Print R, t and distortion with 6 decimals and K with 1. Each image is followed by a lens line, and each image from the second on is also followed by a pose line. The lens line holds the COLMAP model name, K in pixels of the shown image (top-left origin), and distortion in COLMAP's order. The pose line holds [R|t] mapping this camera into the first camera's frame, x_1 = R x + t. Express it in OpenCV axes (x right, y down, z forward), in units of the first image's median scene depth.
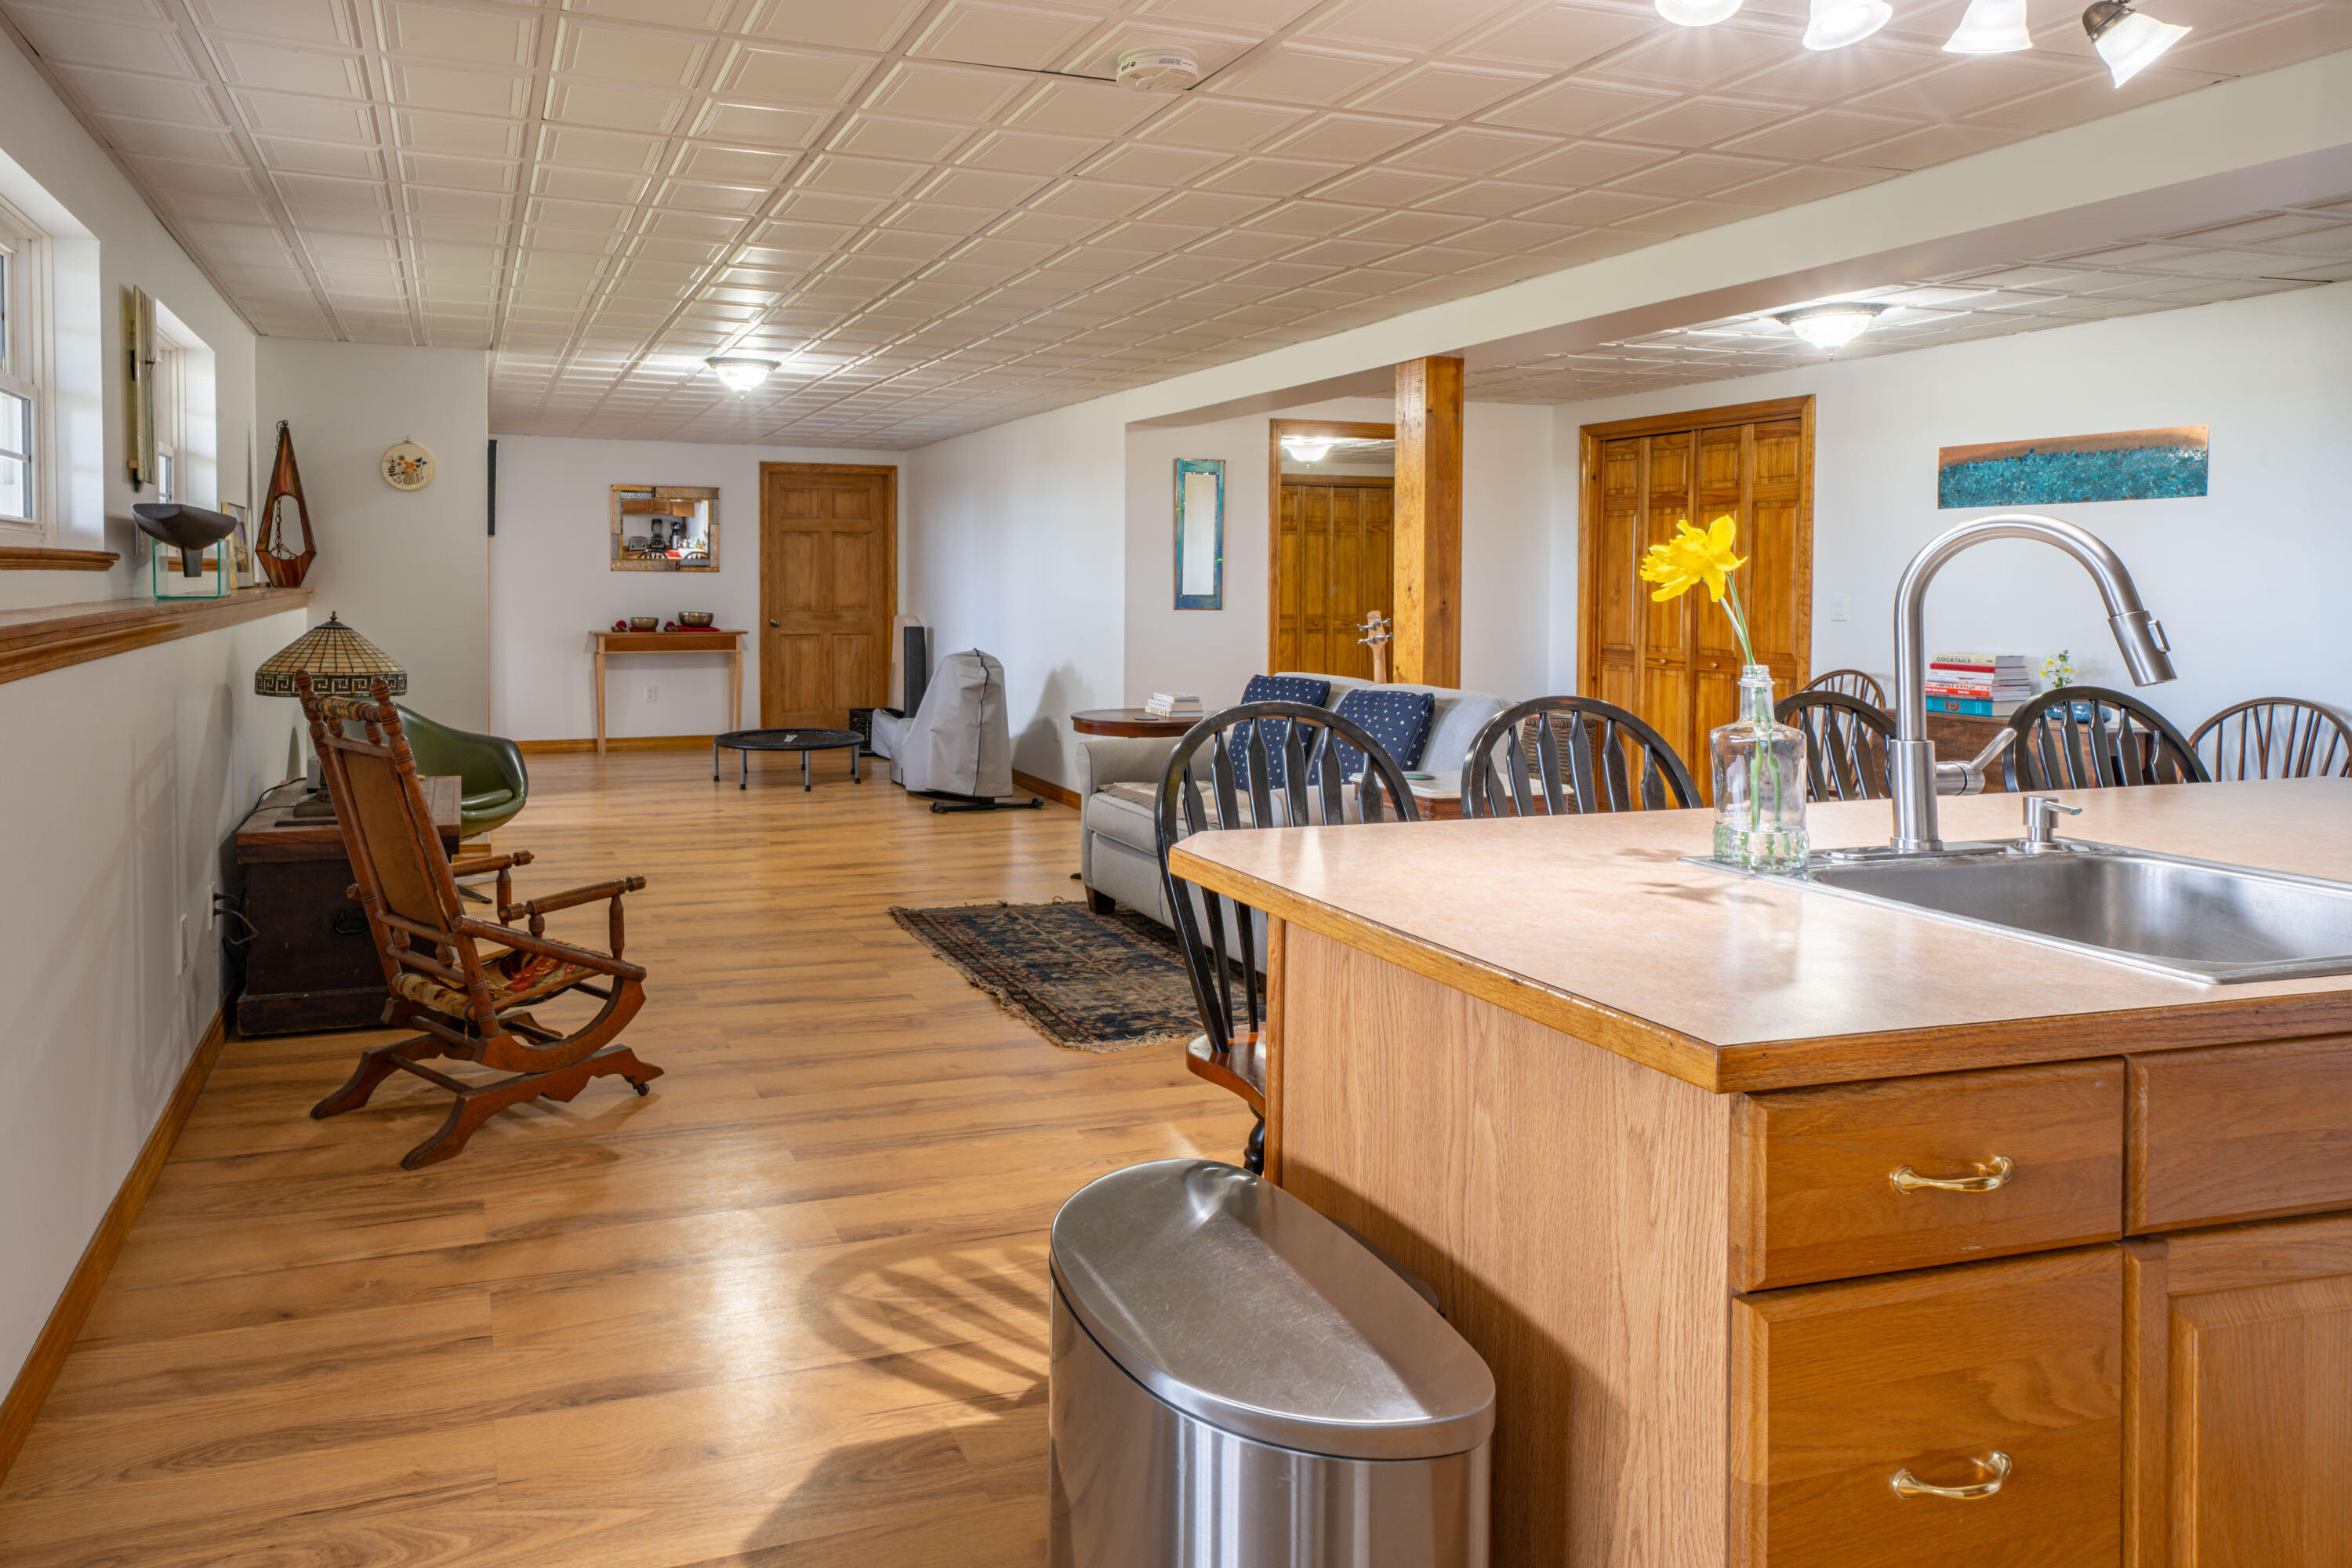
lens RADIAL K [[1858.9, 0, 1175.0], [0, 1858.9, 620.5], [0, 0, 1]] dist [0.038827, -0.001968]
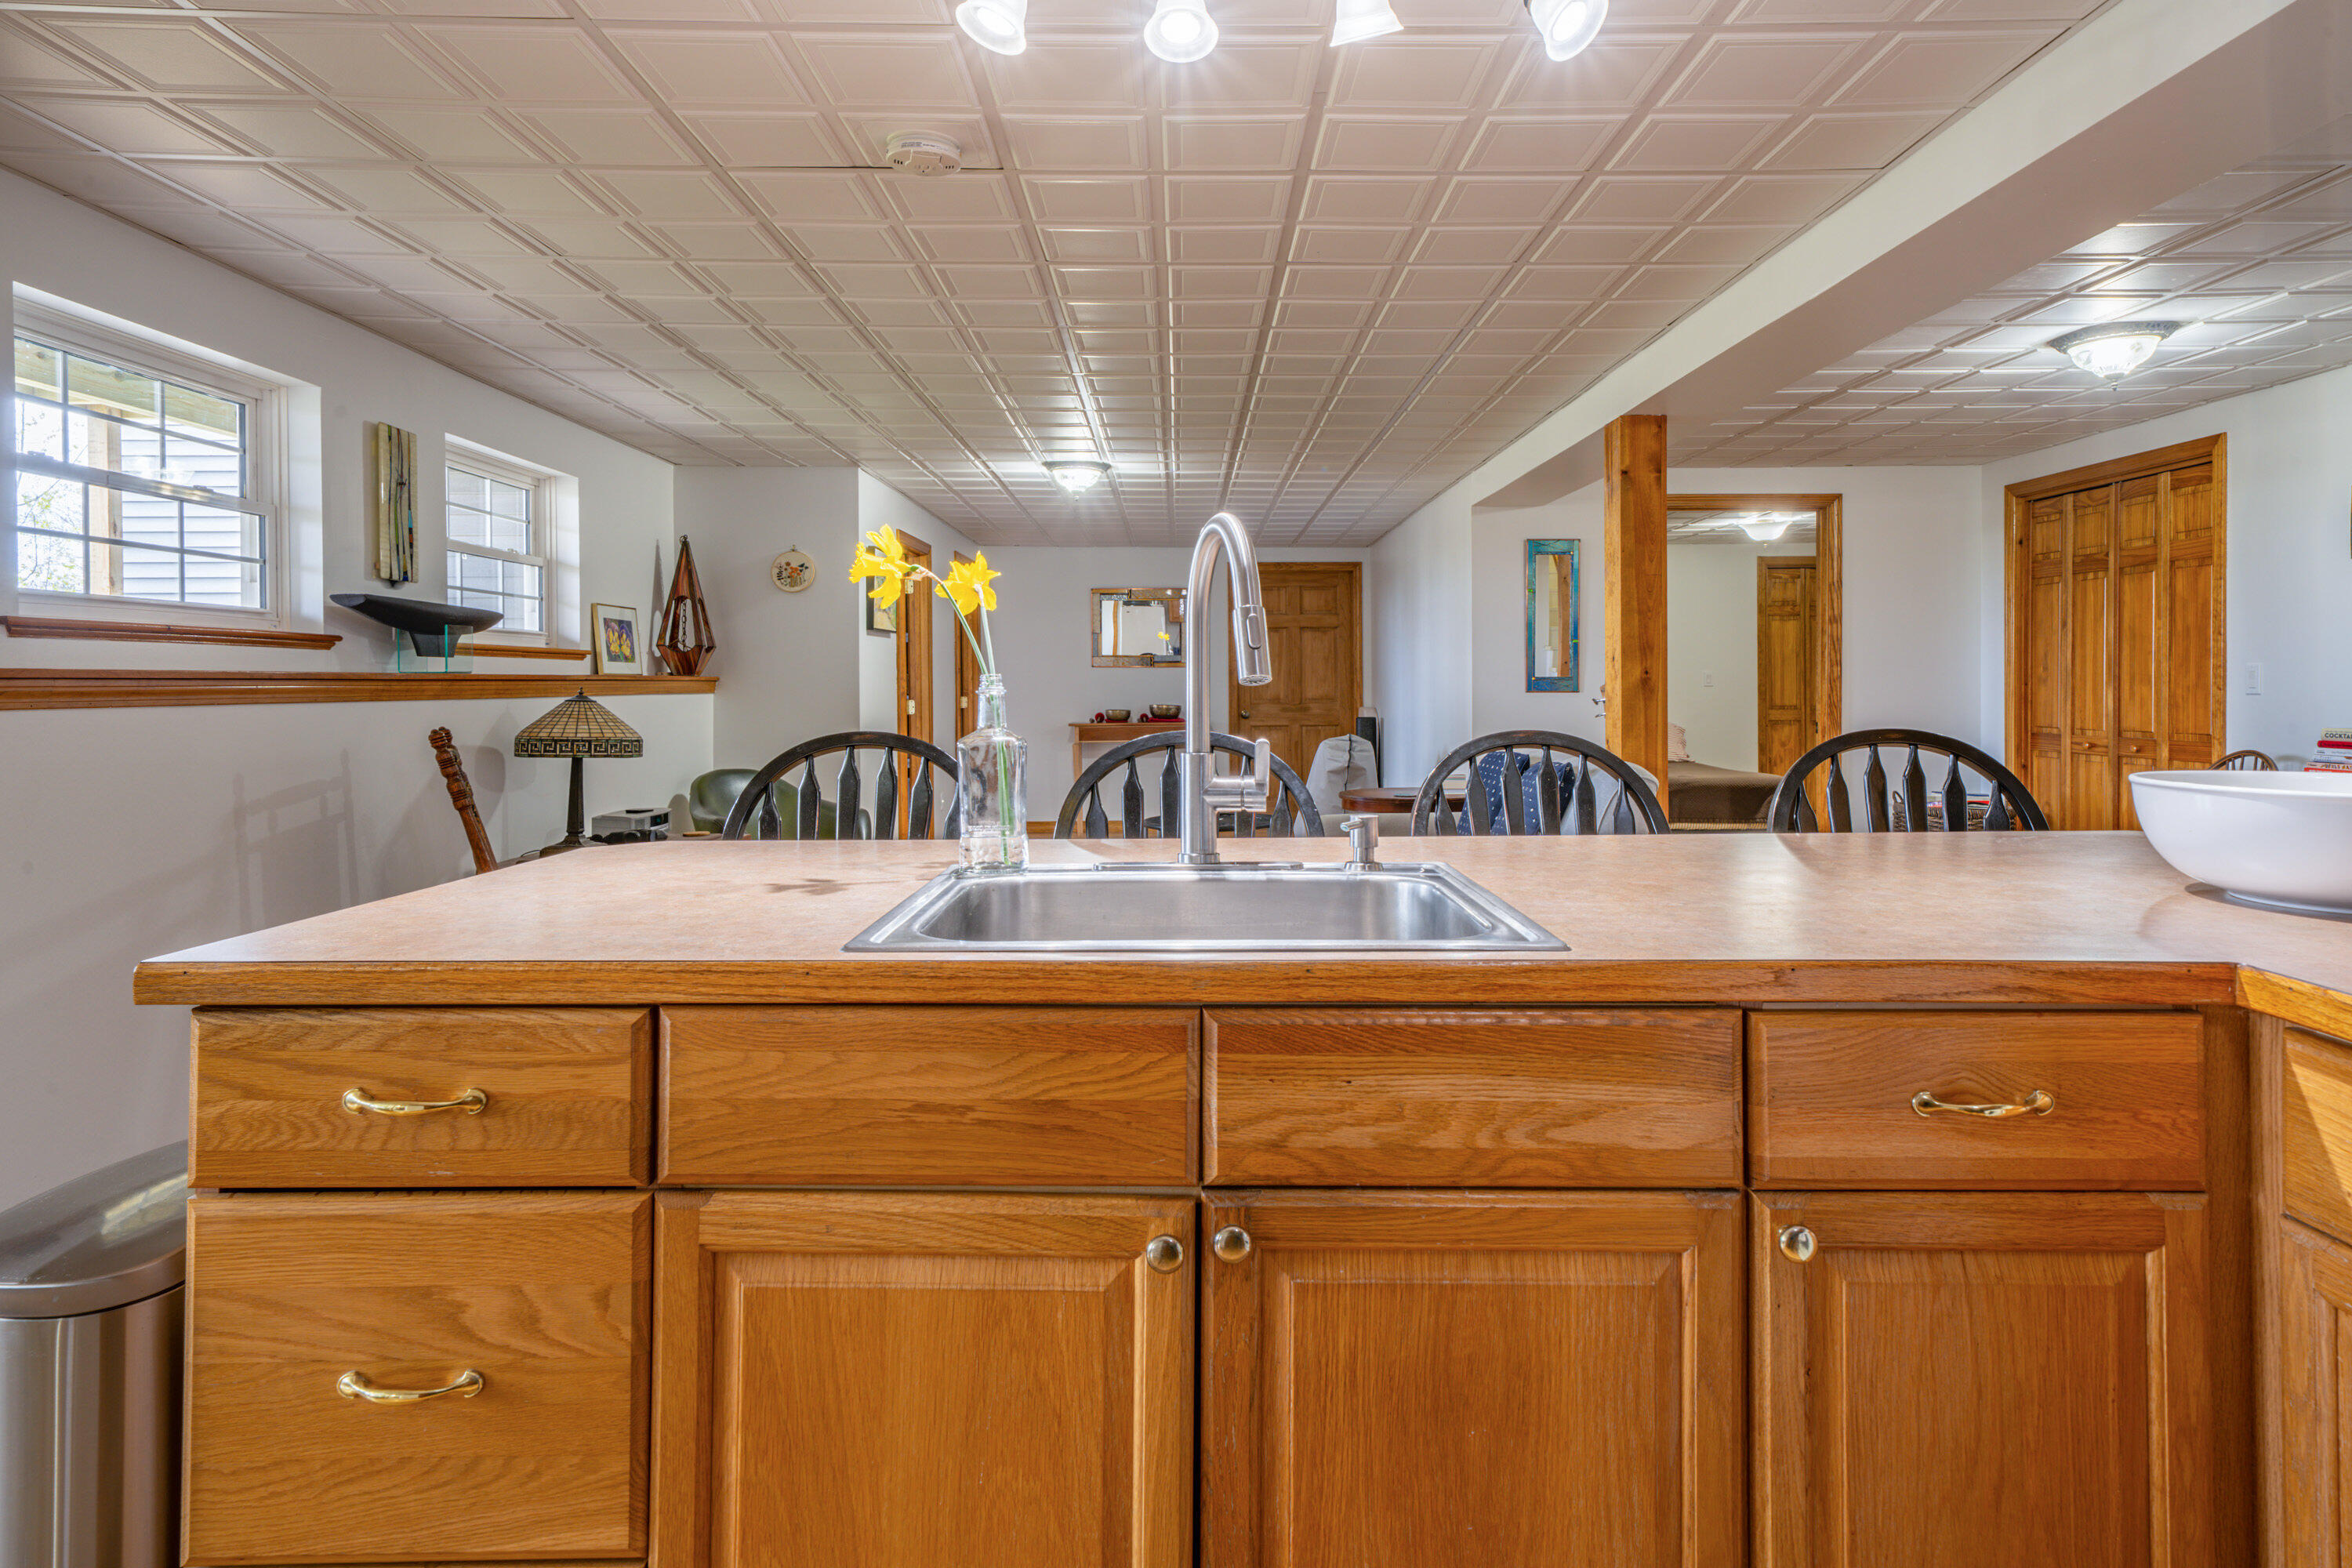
lens RADIAL K [[1833.9, 0, 1179.2], [0, 1833.9, 685.1], [0, 0, 1]] dist [0.033865, 0.004442]
pose [[0.933919, -0.011863, -0.357287, 0.199418], [0.003787, 0.999721, -0.023294, 0.013980], [0.357464, 0.020401, 0.933704, 0.027857]]
